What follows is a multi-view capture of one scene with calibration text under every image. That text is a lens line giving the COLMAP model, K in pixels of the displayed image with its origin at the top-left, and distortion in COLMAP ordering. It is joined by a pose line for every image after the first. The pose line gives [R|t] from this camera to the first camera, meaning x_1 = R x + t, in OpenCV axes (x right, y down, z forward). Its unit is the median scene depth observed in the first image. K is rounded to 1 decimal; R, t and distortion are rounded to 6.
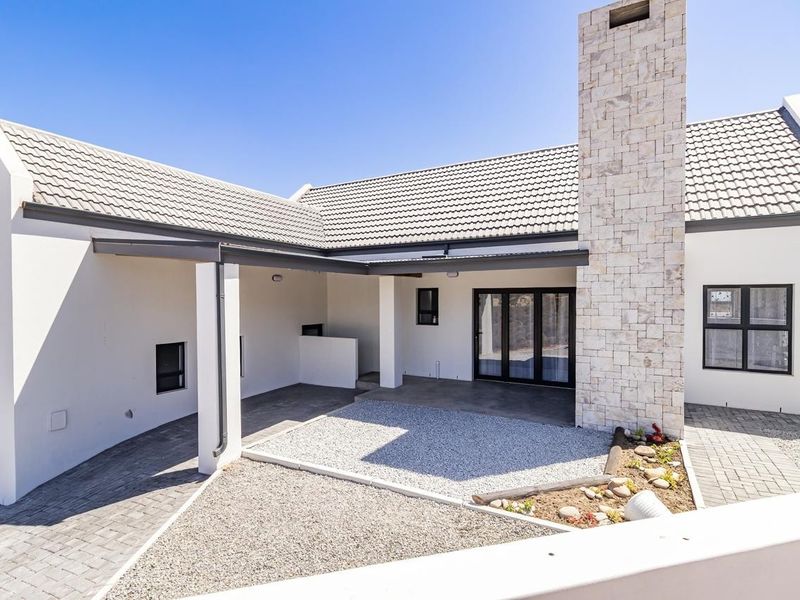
lens RADIAL K [[420.3, 0, 400.6], [0, 420.3, 307.0], [0, 0, 1]] dist [-0.040265, 0.033271]
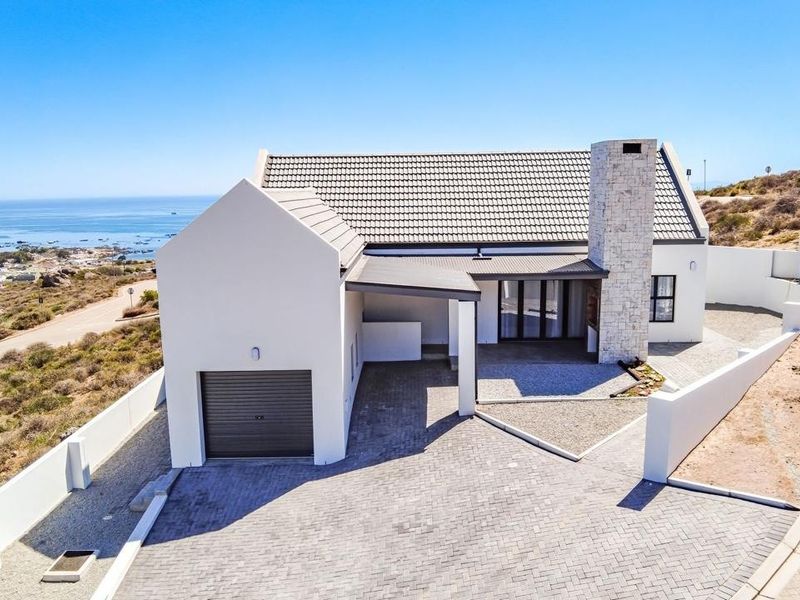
lens RADIAL K [[647.5, 0, 400.0], [0, 647.5, 300.0], [0, 0, 1]] dist [0.051902, -0.189343]
pose [[0.877876, -0.090846, 0.470192, -1.731958], [0.022875, 0.988676, 0.148313, -0.453631], [-0.478341, -0.119444, 0.870013, -1.091519]]
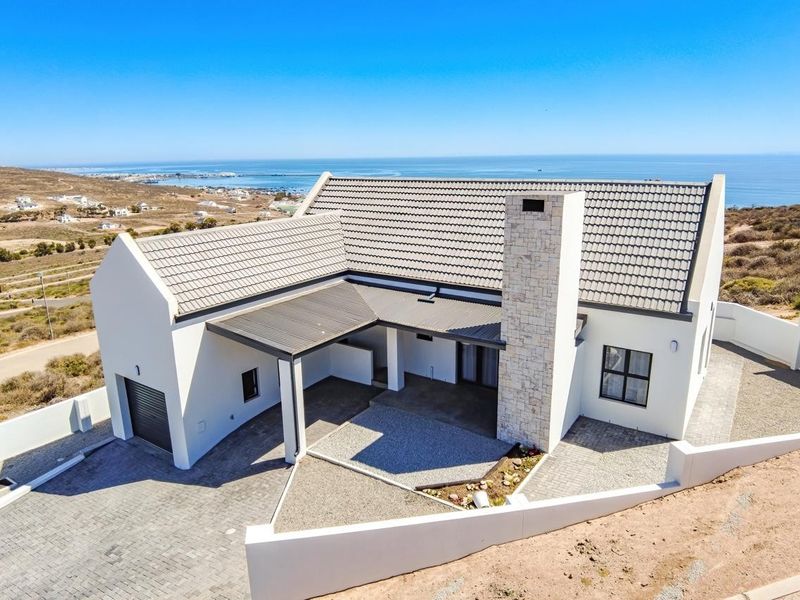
lens RADIAL K [[549.3, 0, 400.0], [0, 549.3, 300.0], [0, 0, 1]] dist [0.001254, -0.056660]
pose [[0.996496, 0.011202, -0.082883, 0.209986], [0.008740, 0.971617, 0.236397, -0.801794], [0.083178, -0.236294, 0.968115, -1.071720]]
